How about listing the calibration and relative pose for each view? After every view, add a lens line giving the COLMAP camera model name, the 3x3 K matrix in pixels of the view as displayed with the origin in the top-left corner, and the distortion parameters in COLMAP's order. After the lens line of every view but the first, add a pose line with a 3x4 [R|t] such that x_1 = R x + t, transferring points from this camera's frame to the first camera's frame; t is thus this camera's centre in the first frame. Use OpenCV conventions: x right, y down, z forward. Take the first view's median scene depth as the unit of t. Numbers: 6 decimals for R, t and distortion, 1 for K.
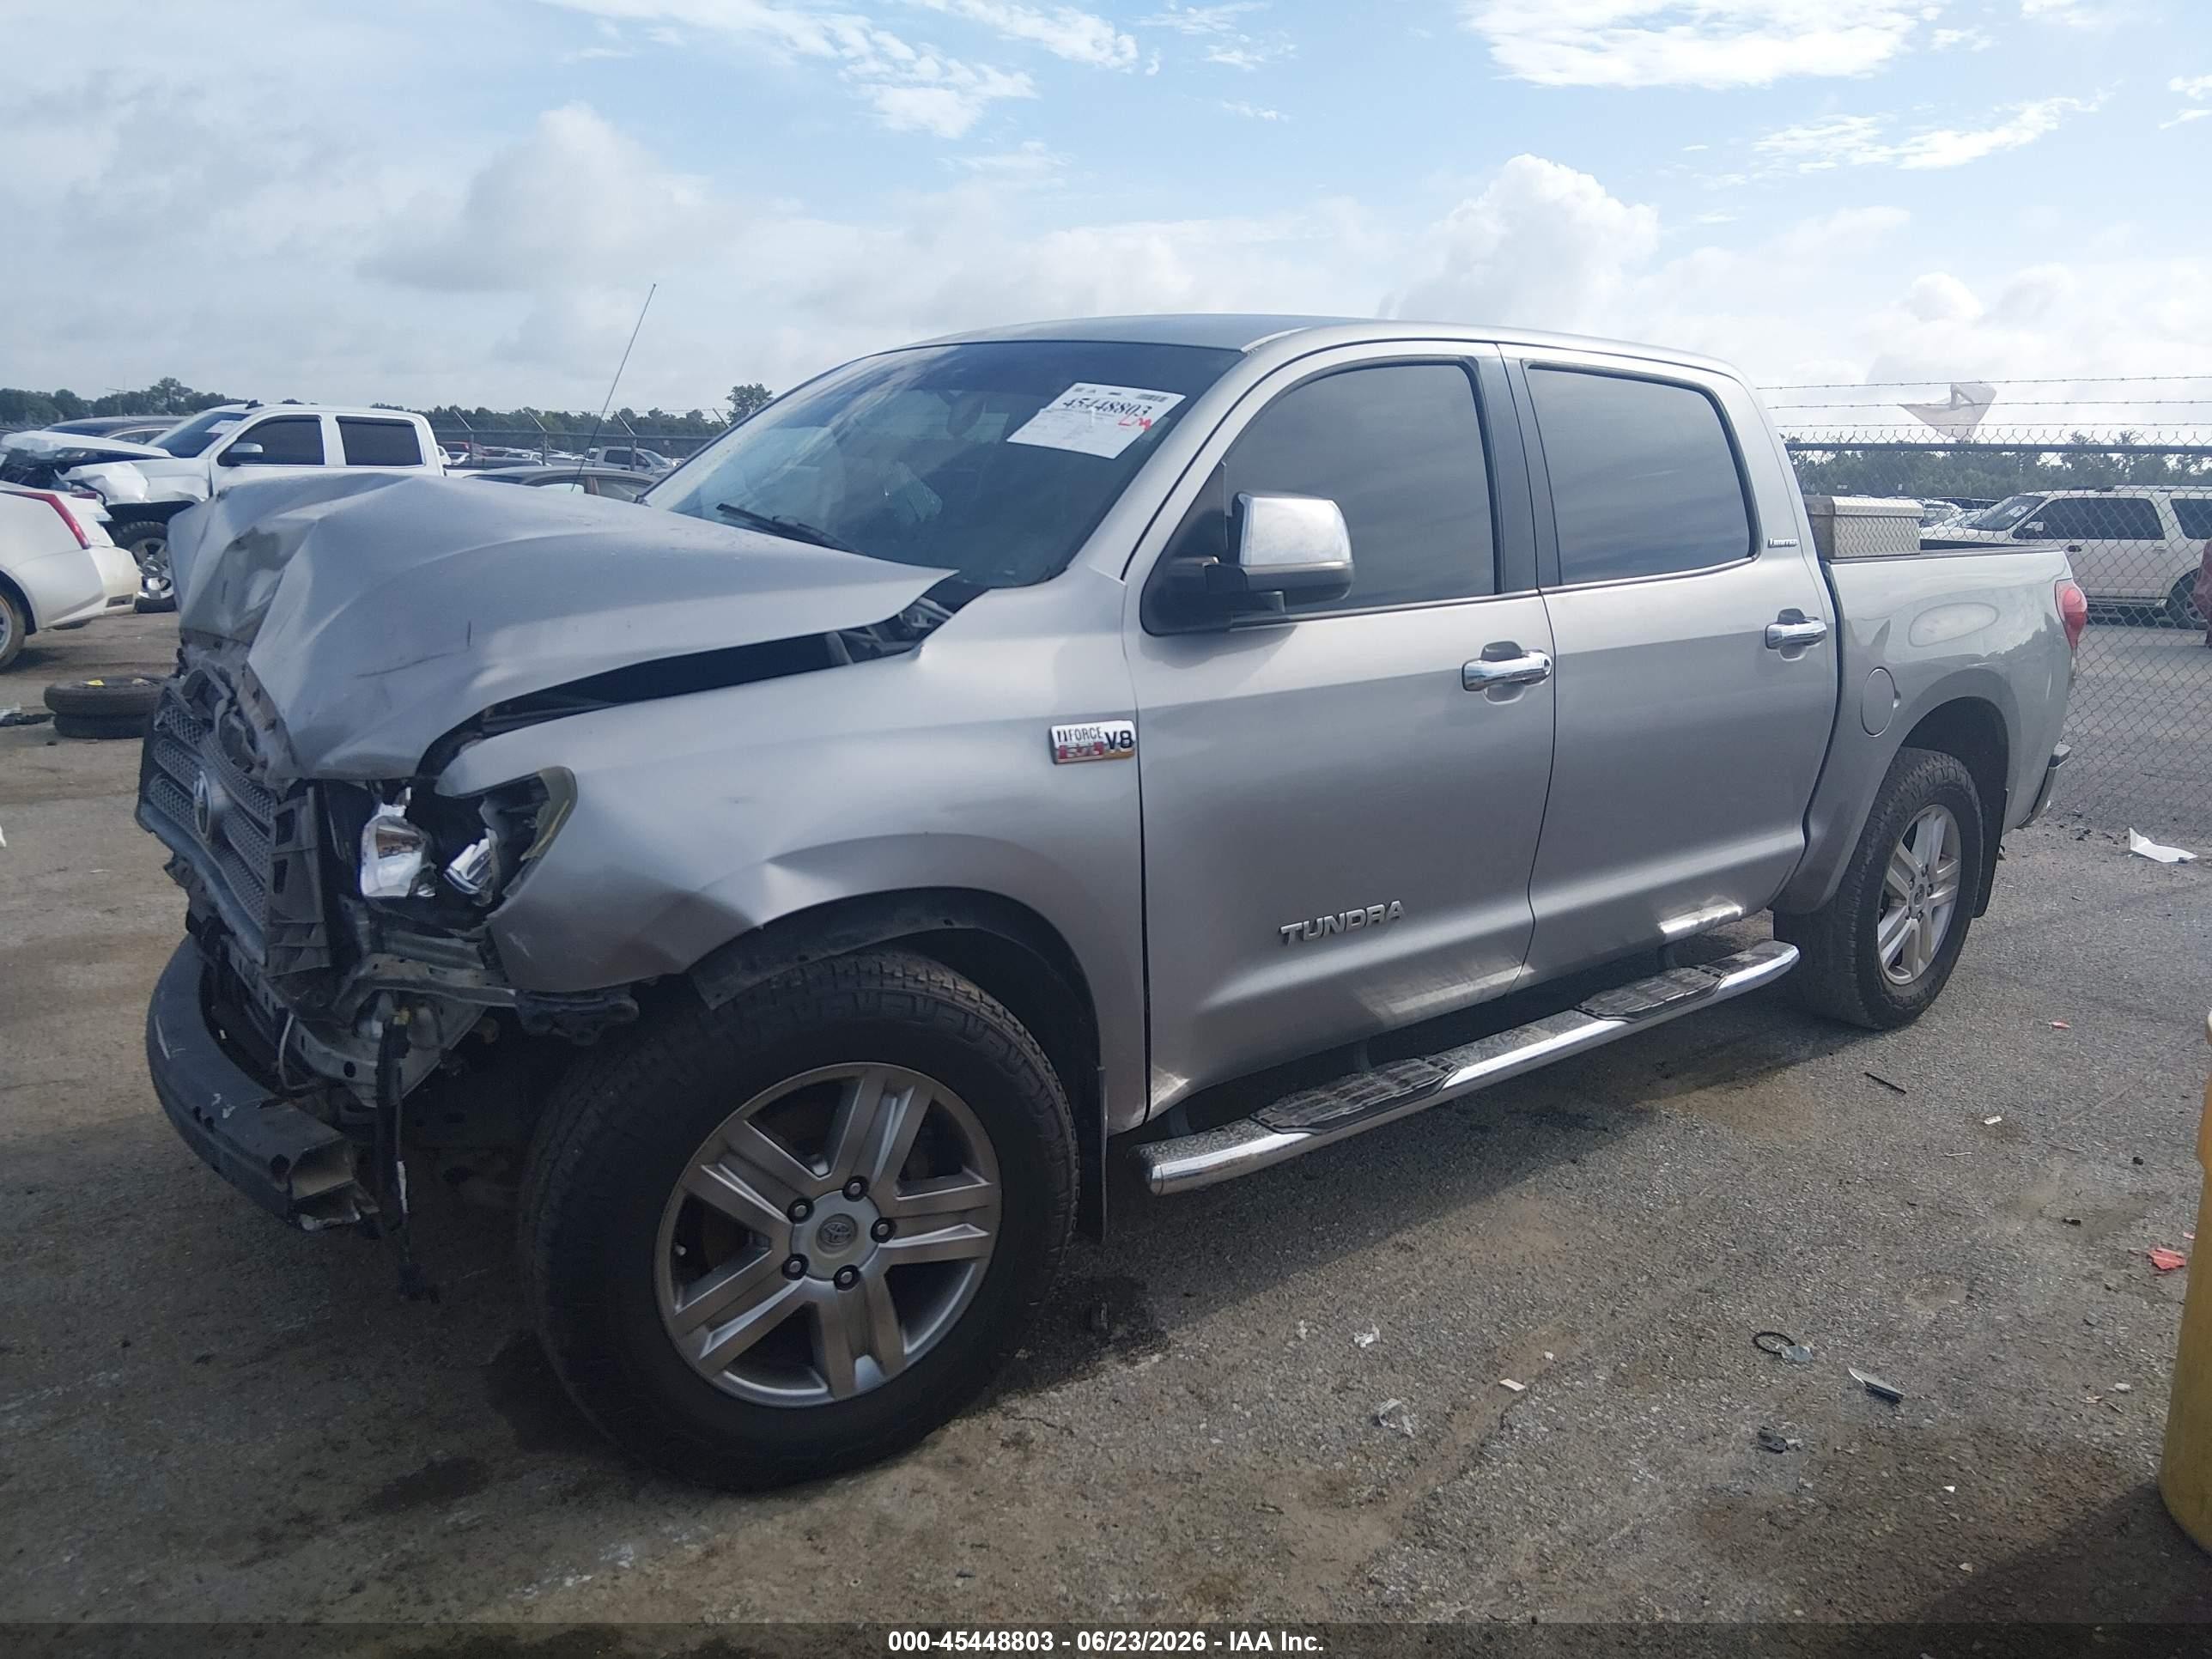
lens RADIAL K [[1713.5, 0, 1113.4], [0, 1713.5, 843.6], [0, 0, 1]] dist [0.096370, -0.183372]
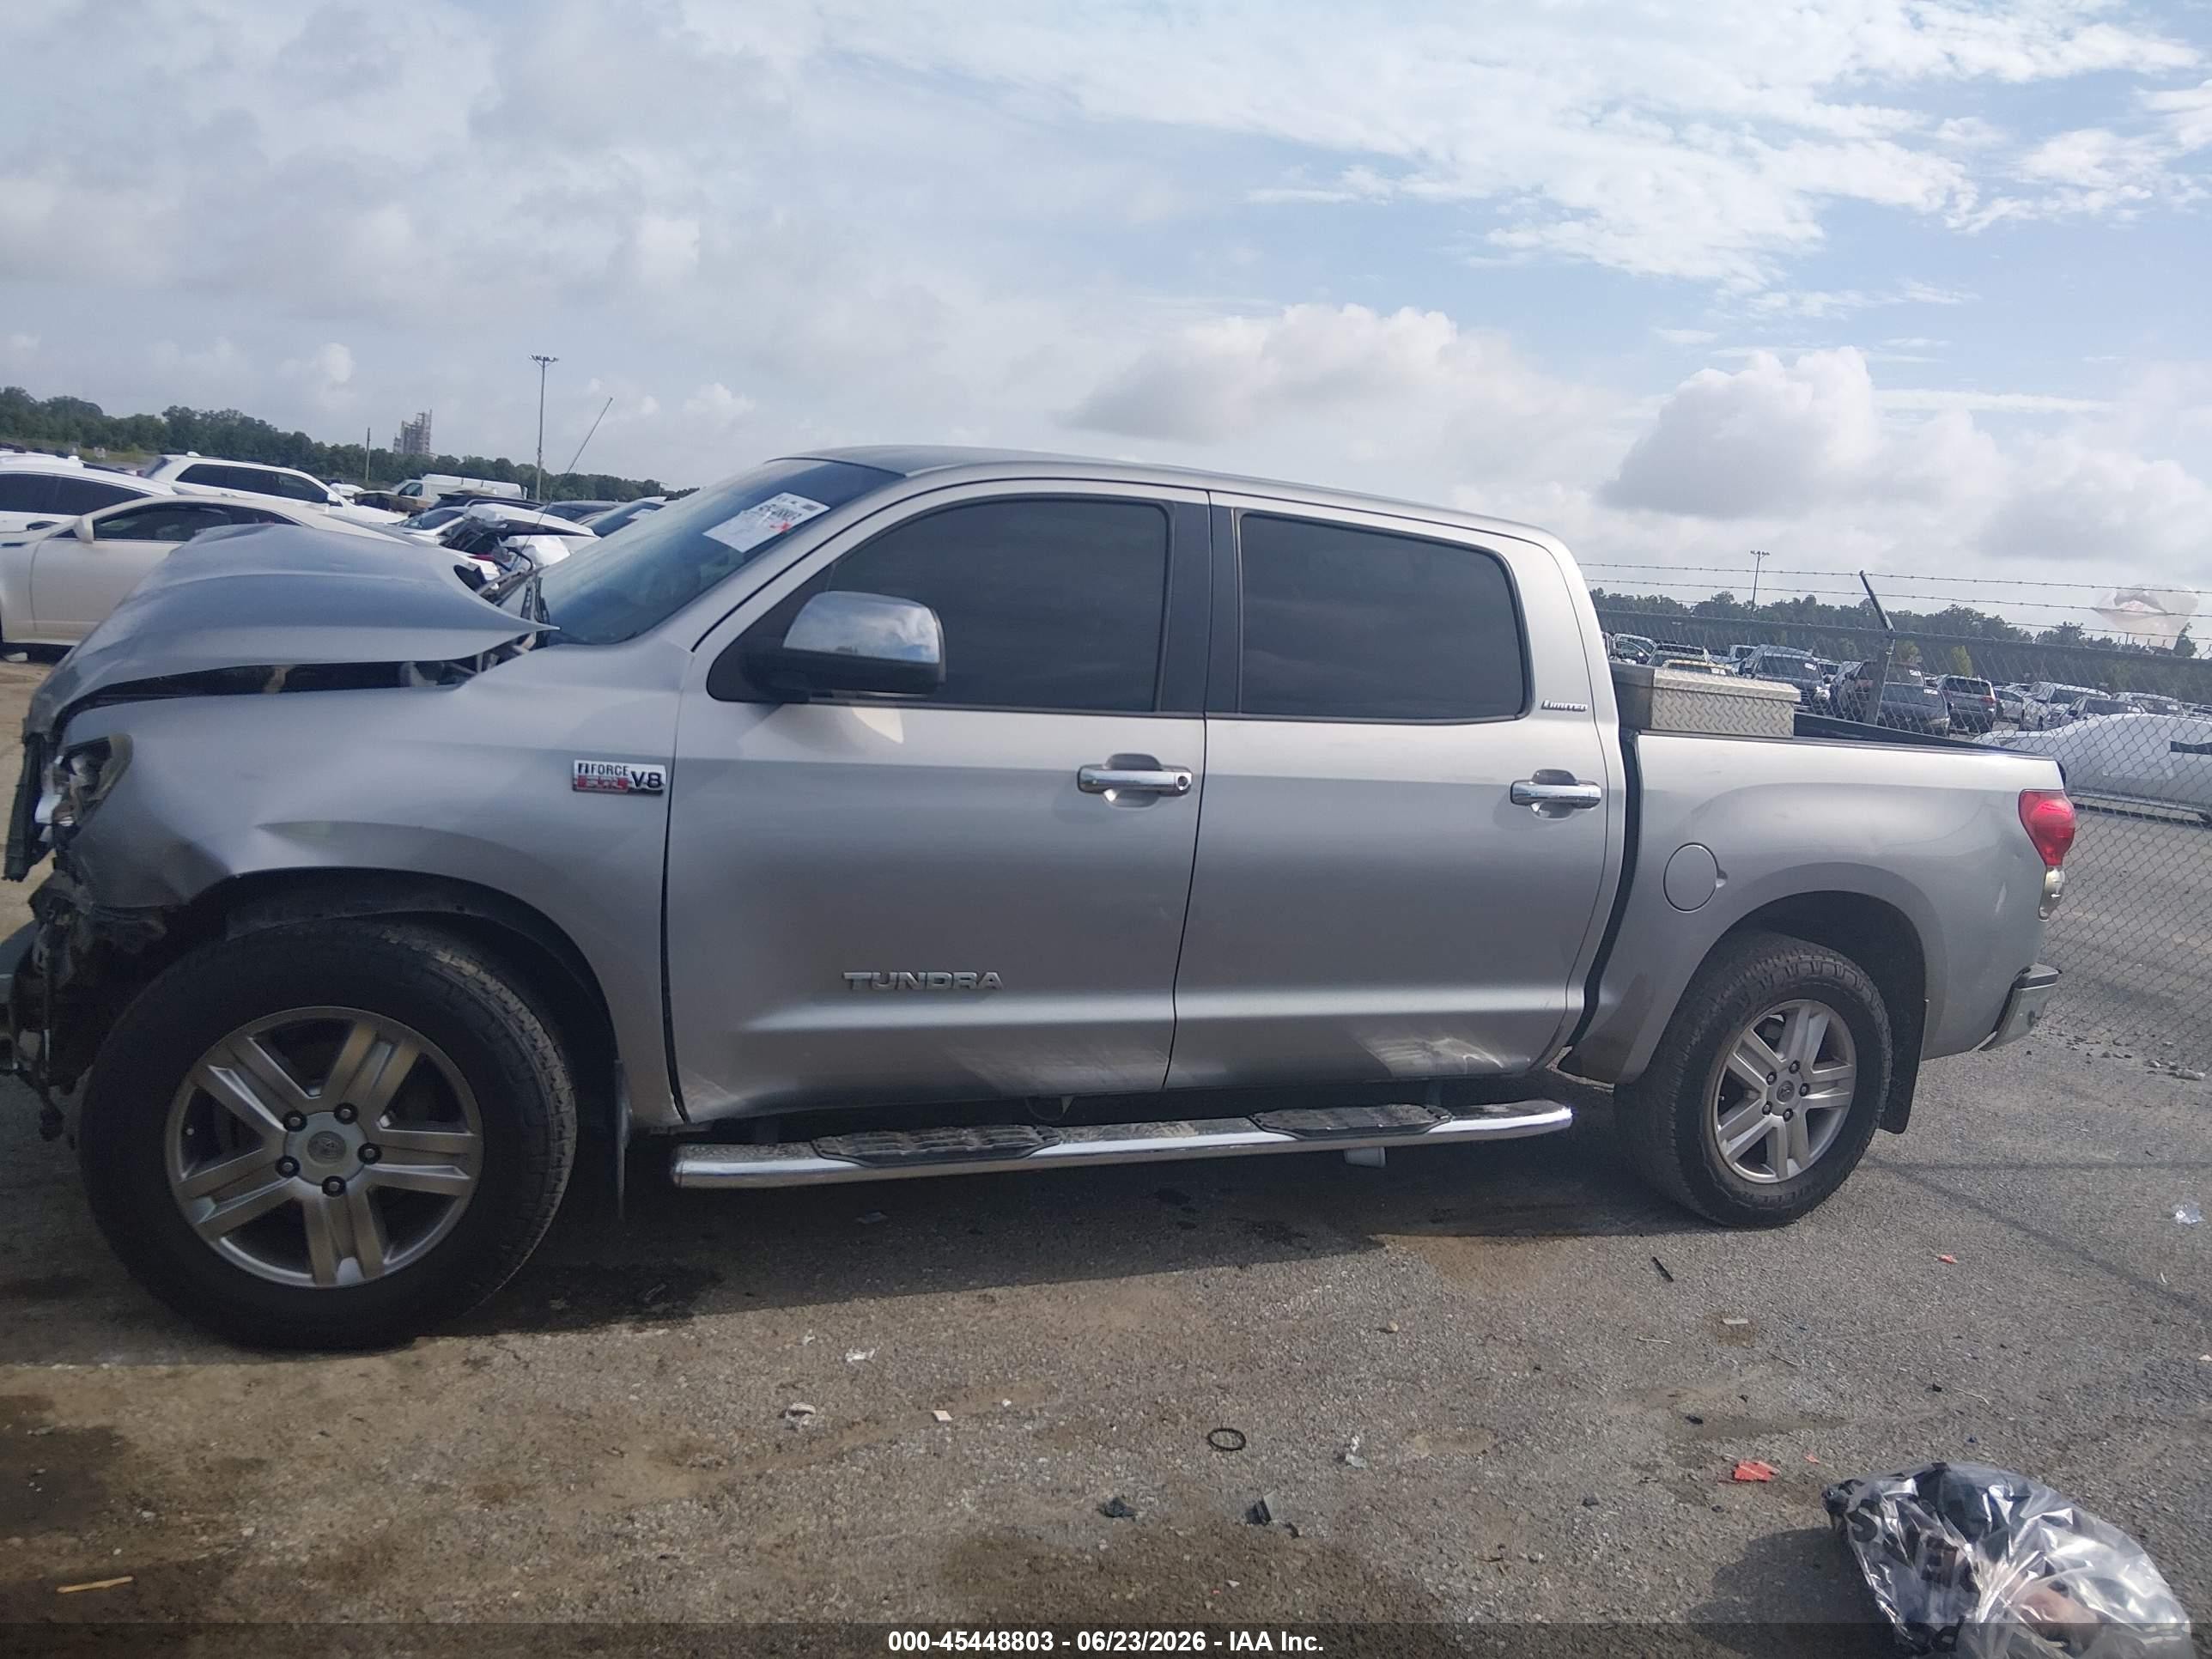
lens RADIAL K [[1713.5, 0, 1113.4], [0, 1713.5, 843.6], [0, 0, 1]] dist [0.096370, -0.183372]
pose [[0.957767, 0.121562, -0.260585, 0.578121], [-0.141914, 0.988017, -0.060690, 0.008376], [0.250085, 0.095108, 0.963541, -0.053454]]
